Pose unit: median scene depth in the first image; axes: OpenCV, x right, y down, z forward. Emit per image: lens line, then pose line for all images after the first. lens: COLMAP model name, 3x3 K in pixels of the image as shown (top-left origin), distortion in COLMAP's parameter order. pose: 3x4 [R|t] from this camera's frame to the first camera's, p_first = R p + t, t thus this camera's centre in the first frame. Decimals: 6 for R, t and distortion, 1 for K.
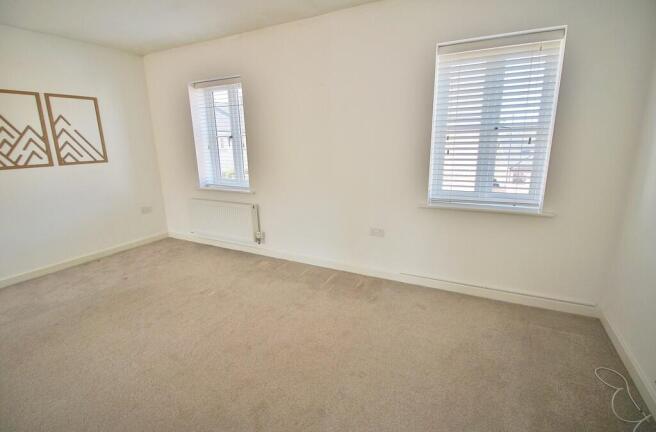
lens RADIAL K [[307.9, 0, 328.6], [0, 307.9, 211.6], [0, 0, 1]] dist [0.001011, -0.000982]
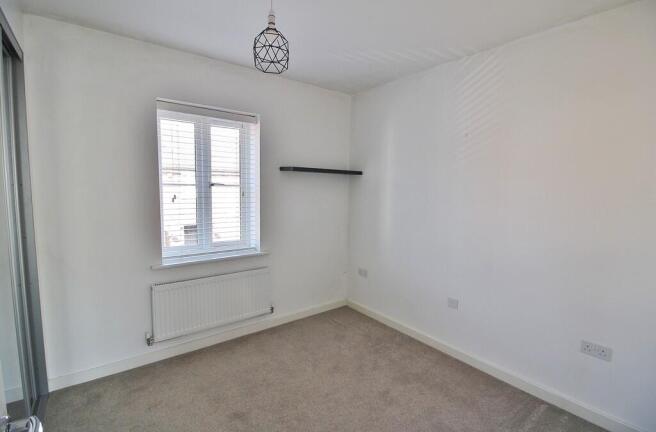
lens RADIAL K [[307.9, 0, 329.9], [0, 307.9, 217.0], [0, 0, 1]] dist [0.001011, -0.000982]
pose [[0.417317, -0.045582, 0.907617, -0.896122], [0.190550, 0.980928, -0.038349, -0.089774], [-0.888559, 0.188950, 0.418044, 0.466964]]
